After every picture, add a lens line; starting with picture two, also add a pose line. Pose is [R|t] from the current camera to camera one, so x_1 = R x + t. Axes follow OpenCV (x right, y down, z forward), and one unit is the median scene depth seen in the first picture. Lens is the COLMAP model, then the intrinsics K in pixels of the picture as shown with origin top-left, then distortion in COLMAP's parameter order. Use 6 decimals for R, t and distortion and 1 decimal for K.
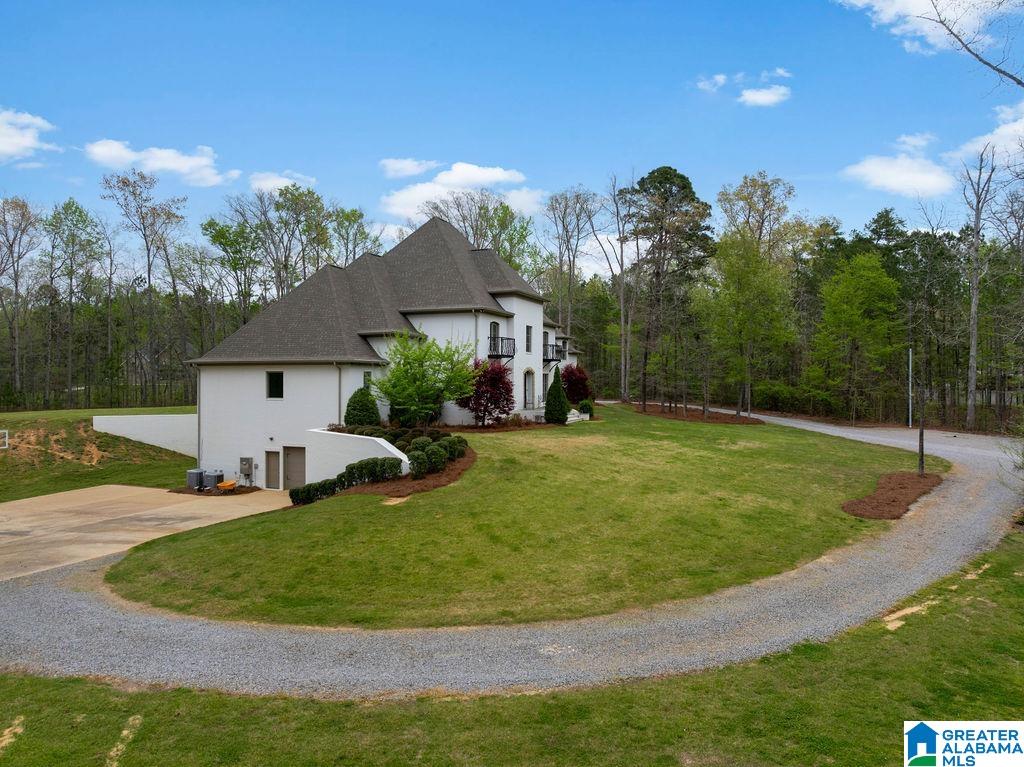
lens RADIAL K [[713.8, 0, 512.0], [0, 713.8, 383.5], [0, 0, 1]] dist [-0.038521, 0.002149]
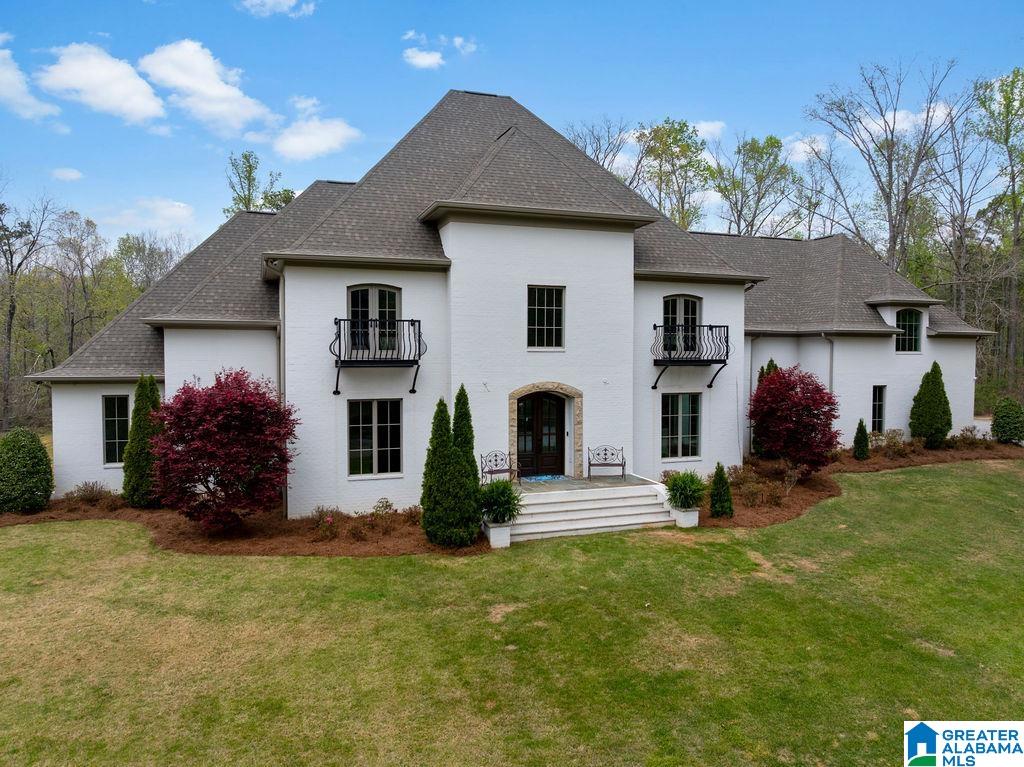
lens RADIAL K [[719.3, 0, 512.0], [0, 719.3, 383.5], [0, 0, 1]] dist [-0.043088, 0.004951]
pose [[0.660517, 0.028368, -0.750275, 0.359566], [-0.005997, 0.999453, 0.032510, -0.039402], [0.750787, -0.016974, 0.660326, 0.754979]]
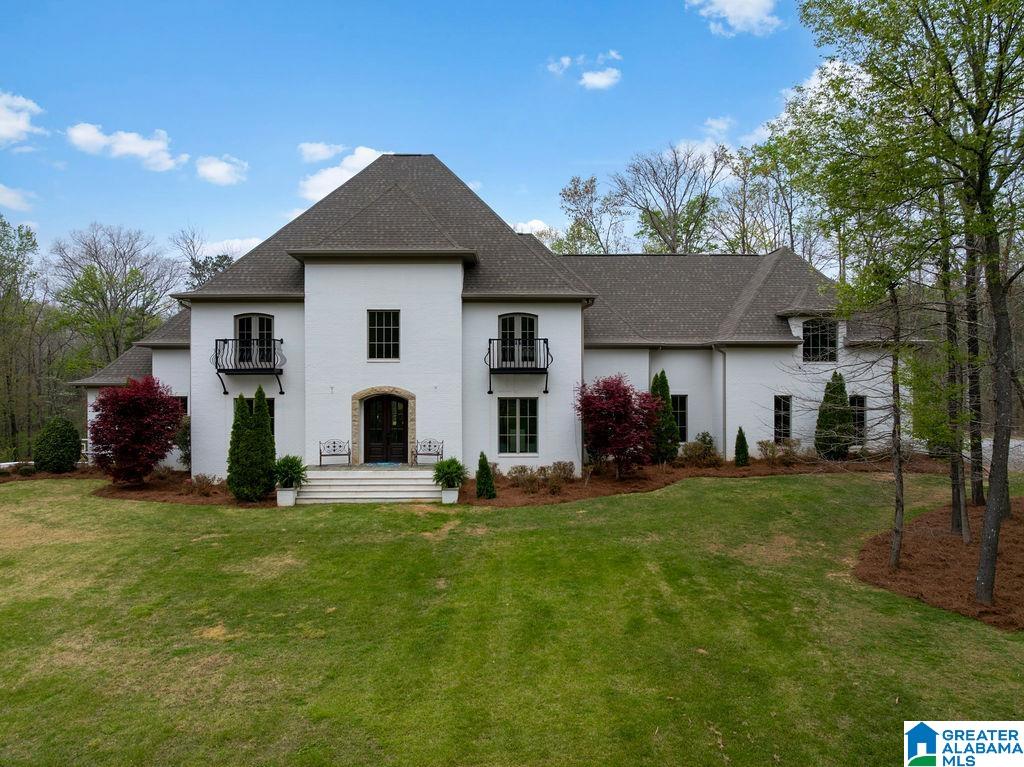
lens RADIAL K [[713.8, 0, 512.0], [0, 713.8, 383.5], [0, 0, 1]] dist [-0.038521, 0.002149]
pose [[0.388592, 0.001208, -0.921409, 0.598978], [-0.005411, 0.999985, -0.000971, -0.027681], [0.921394, 0.005363, 0.388593, 0.949620]]
